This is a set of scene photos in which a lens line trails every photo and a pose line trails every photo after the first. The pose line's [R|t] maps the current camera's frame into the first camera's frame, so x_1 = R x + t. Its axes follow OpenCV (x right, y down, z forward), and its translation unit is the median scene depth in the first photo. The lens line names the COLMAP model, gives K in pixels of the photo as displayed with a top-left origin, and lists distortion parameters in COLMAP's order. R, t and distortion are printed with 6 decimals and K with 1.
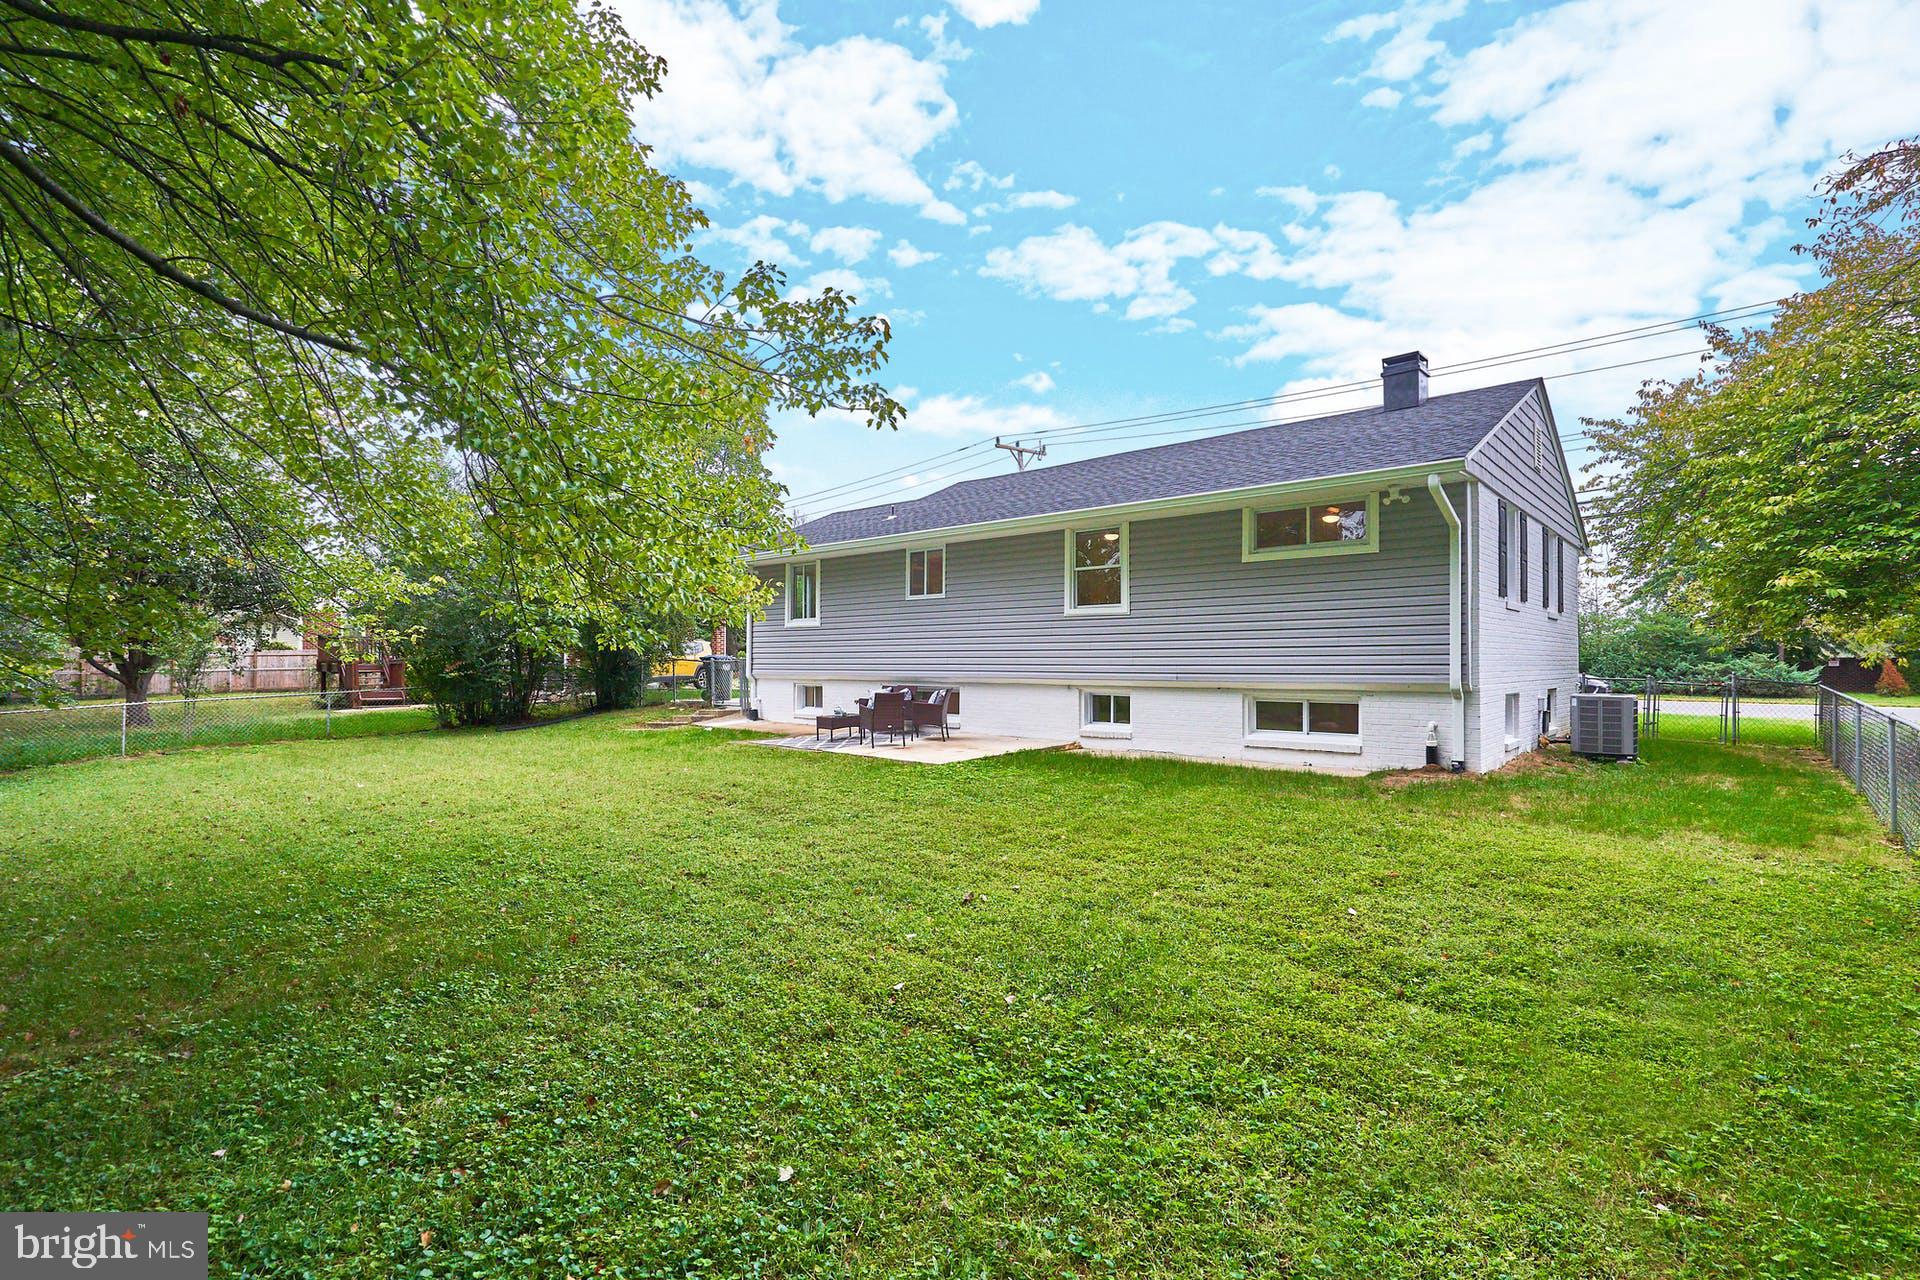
lens RADIAL K [[897.2, 0, 959.9], [0, 897.2, 648.7], [0, 0, 1]] dist [-0.001289, 0.001945]
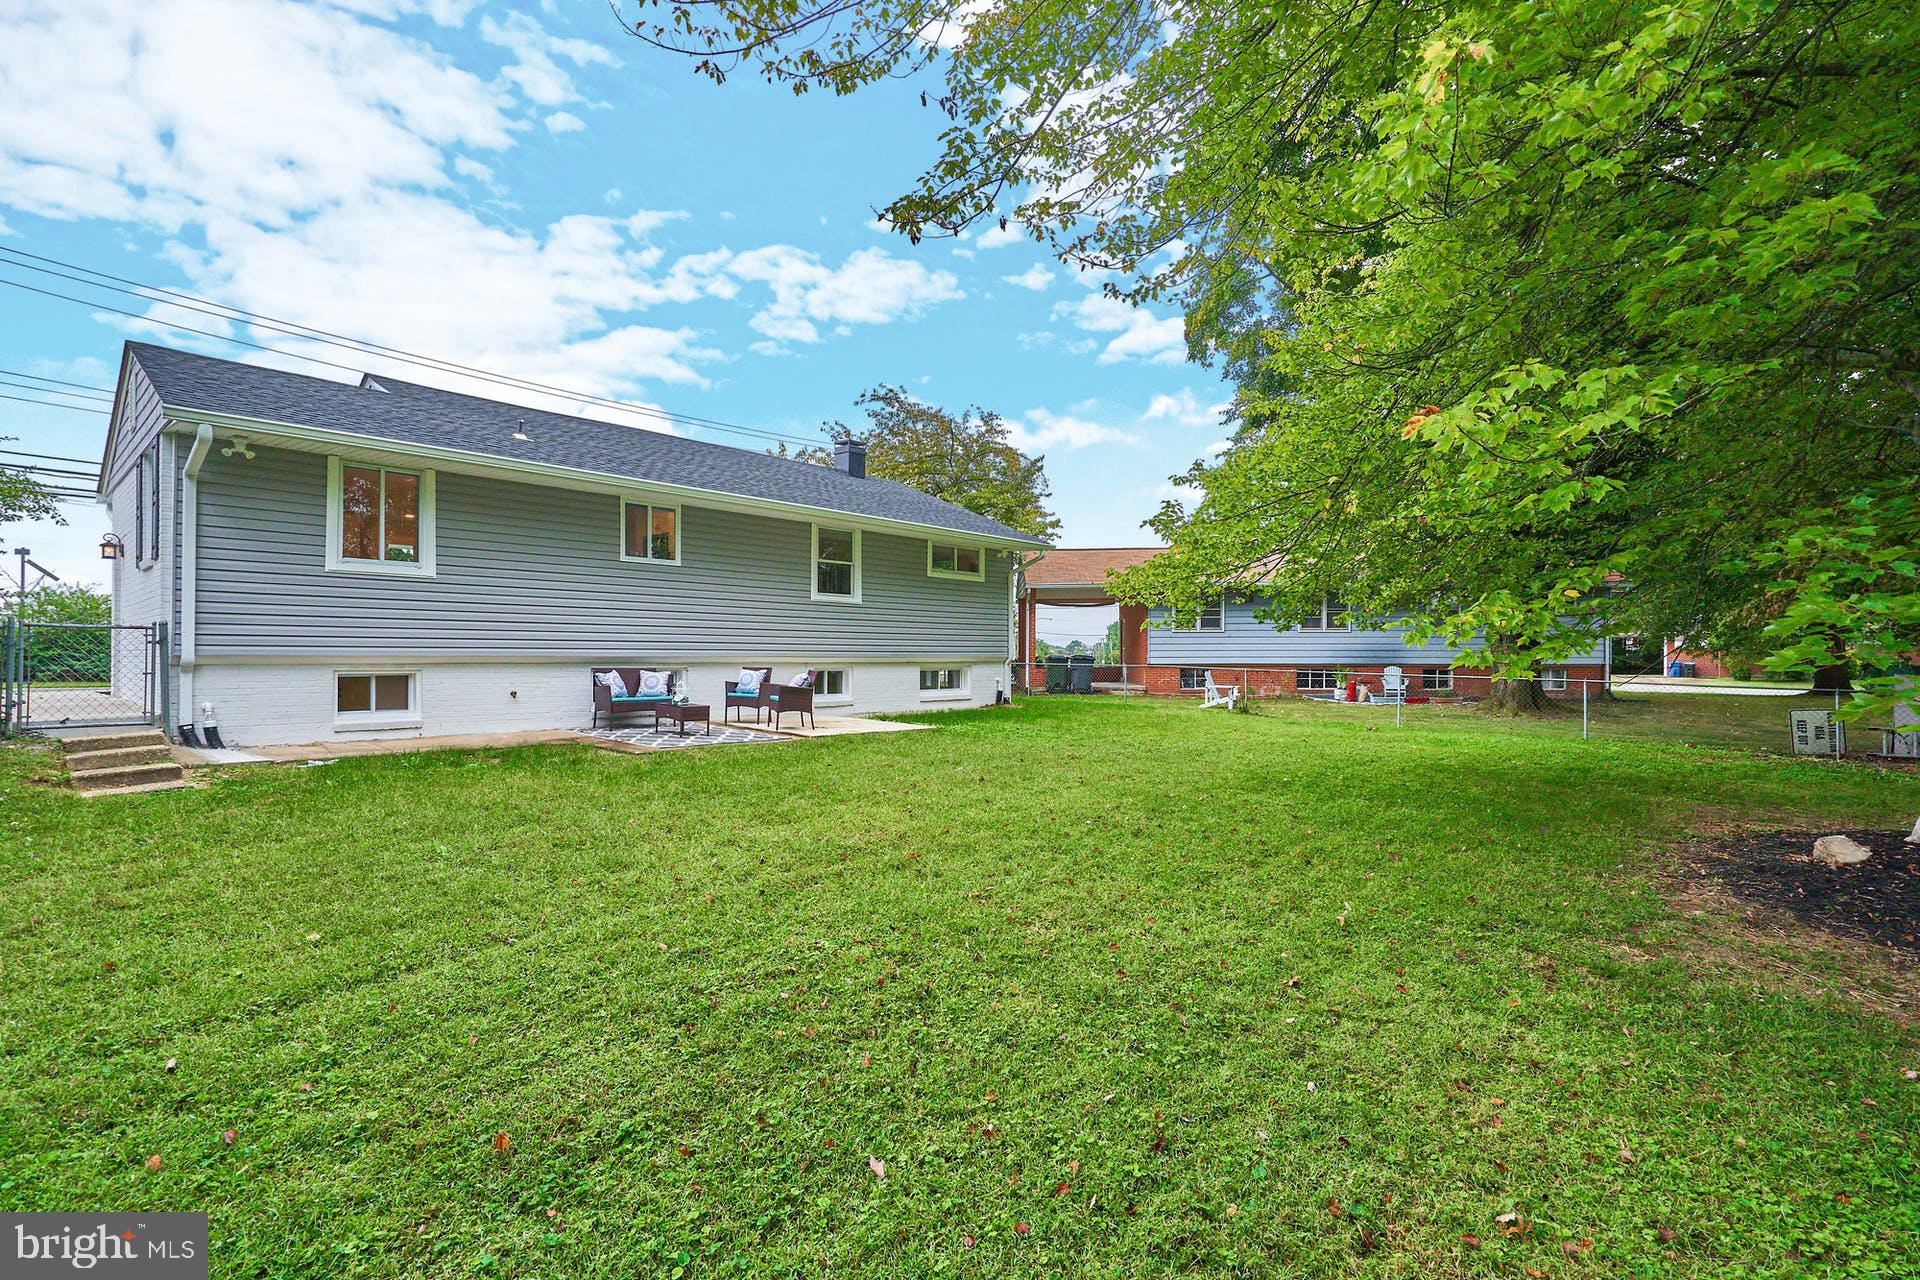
lens RADIAL K [[897.2, 0, 959.1], [0, 897.2, 644.2], [0, 0, 1]] dist [-0.001289, 0.001945]
pose [[0.039334, 0.000535, 0.999226, -0.891964], [-0.033966, 0.999423, 0.000802, 0.010036], [-0.998649, -0.033971, 0.039330, 0.685471]]
